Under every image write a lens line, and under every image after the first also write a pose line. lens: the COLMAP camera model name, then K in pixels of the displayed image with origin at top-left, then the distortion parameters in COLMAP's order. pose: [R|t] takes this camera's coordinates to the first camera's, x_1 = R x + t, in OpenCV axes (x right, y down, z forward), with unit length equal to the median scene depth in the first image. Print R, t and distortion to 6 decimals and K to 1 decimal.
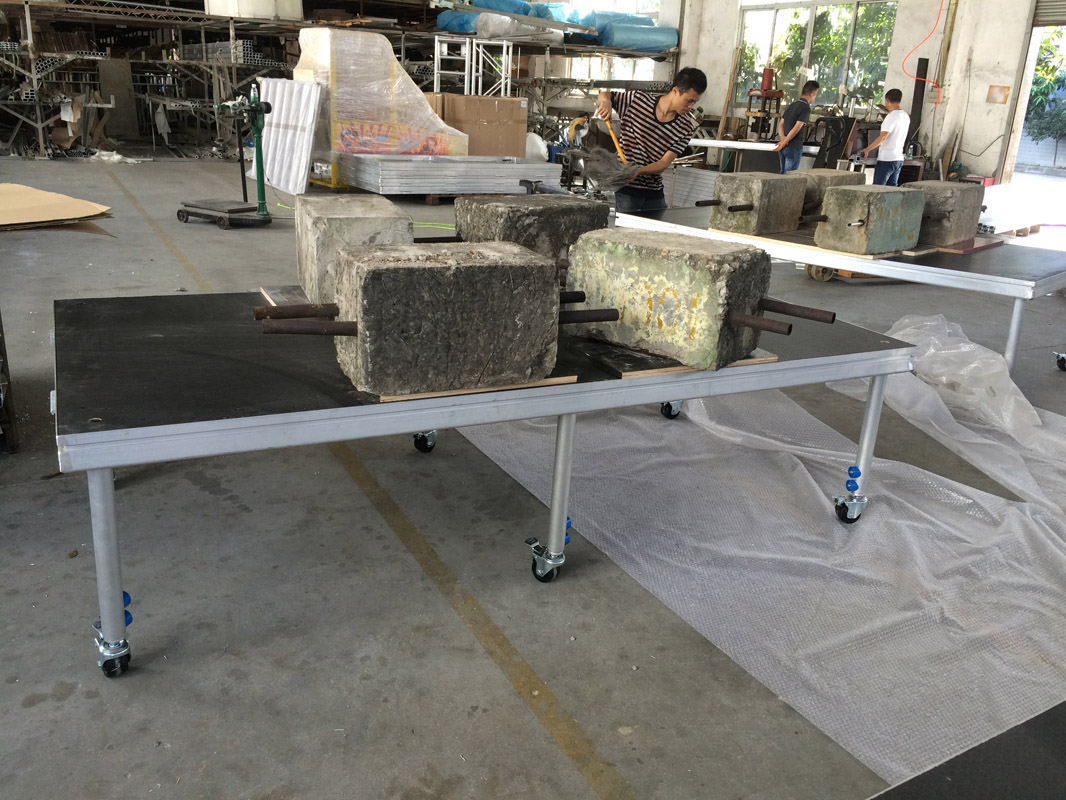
lens RADIAL K [[925.0, 0, 525.3], [0, 925.0, 395.2], [0, 0, 1]] dist [0.079650, -0.114151]
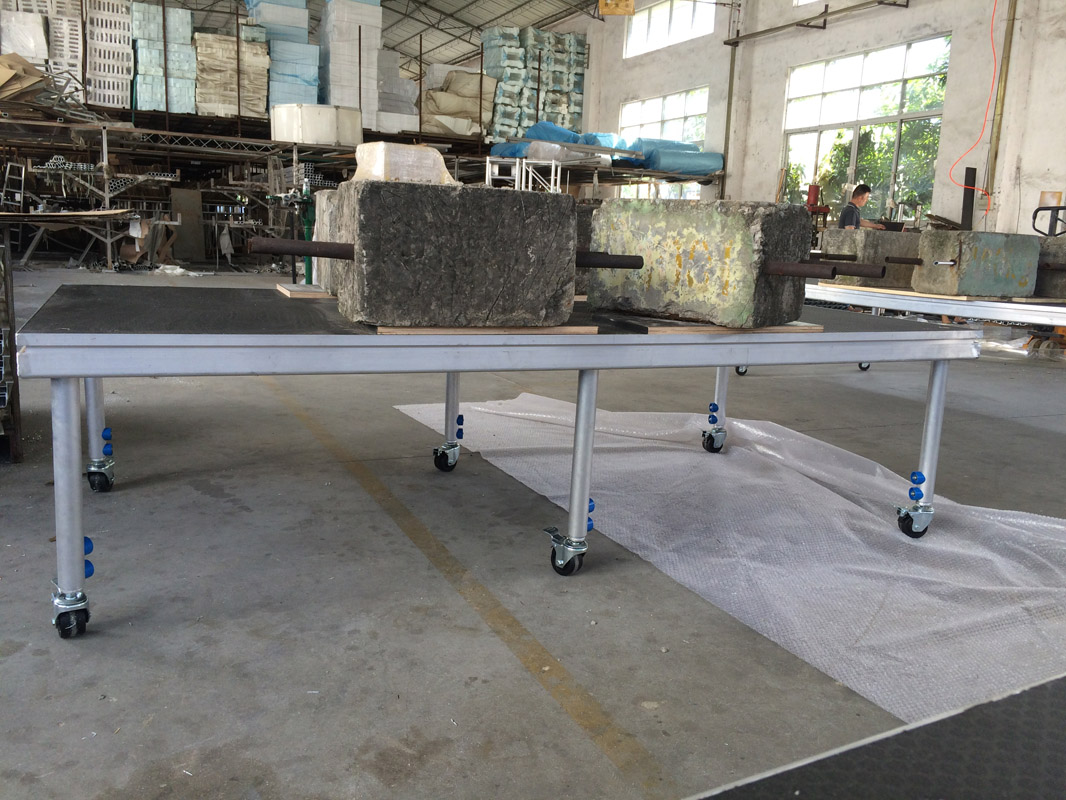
lens RADIAL K [[925.0, 0, 524.3], [0, 925.0, 393.7], [0, 0, 1]] dist [0.079650, -0.114151]
pose [[0.998294, 0.001982, -0.058346, 0.032923], [-0.010784, 0.988484, -0.150939, 0.162180], [0.057375, 0.151311, 0.986820, 0.094355]]
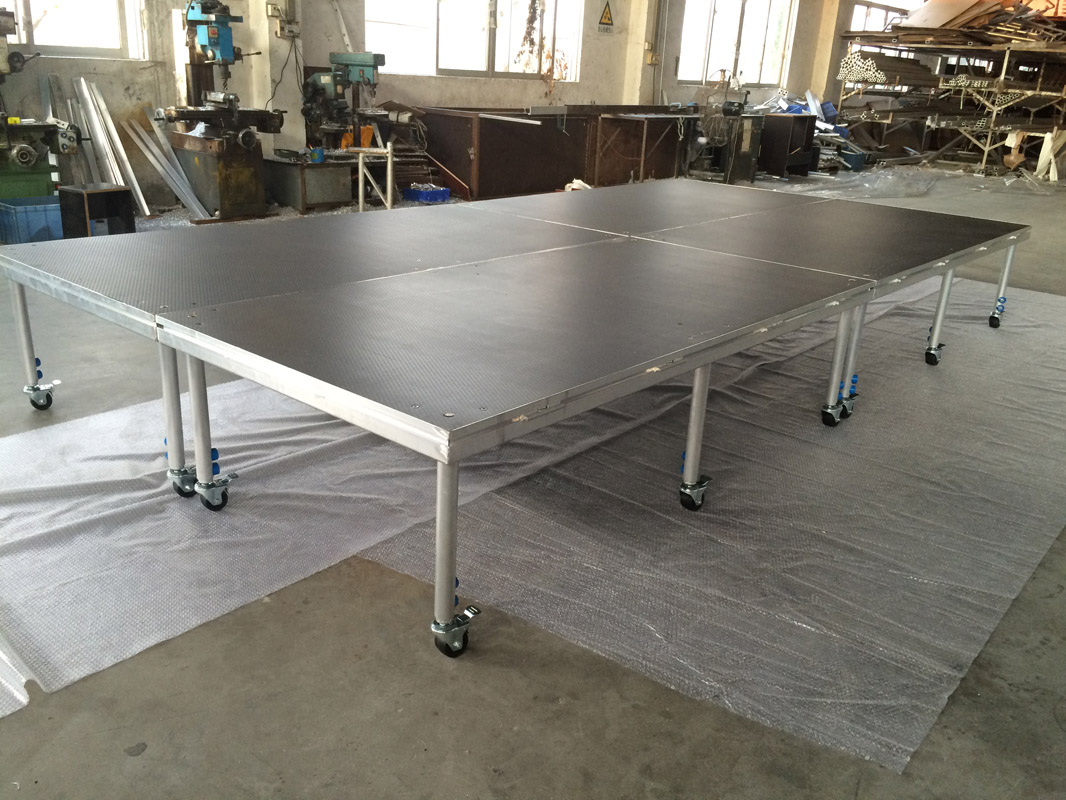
lens RADIAL K [[925.0, 0, 533.2], [0, 925.0, 400.9], [0, 0, 1]] dist [0.079650, -0.114151]
pose [[0.368142, 0.291770, -0.882803, 2.050254], [-0.331485, 0.928280, 0.168566, 0.027047], [0.868671, 0.230579, 0.438456, 0.153098]]
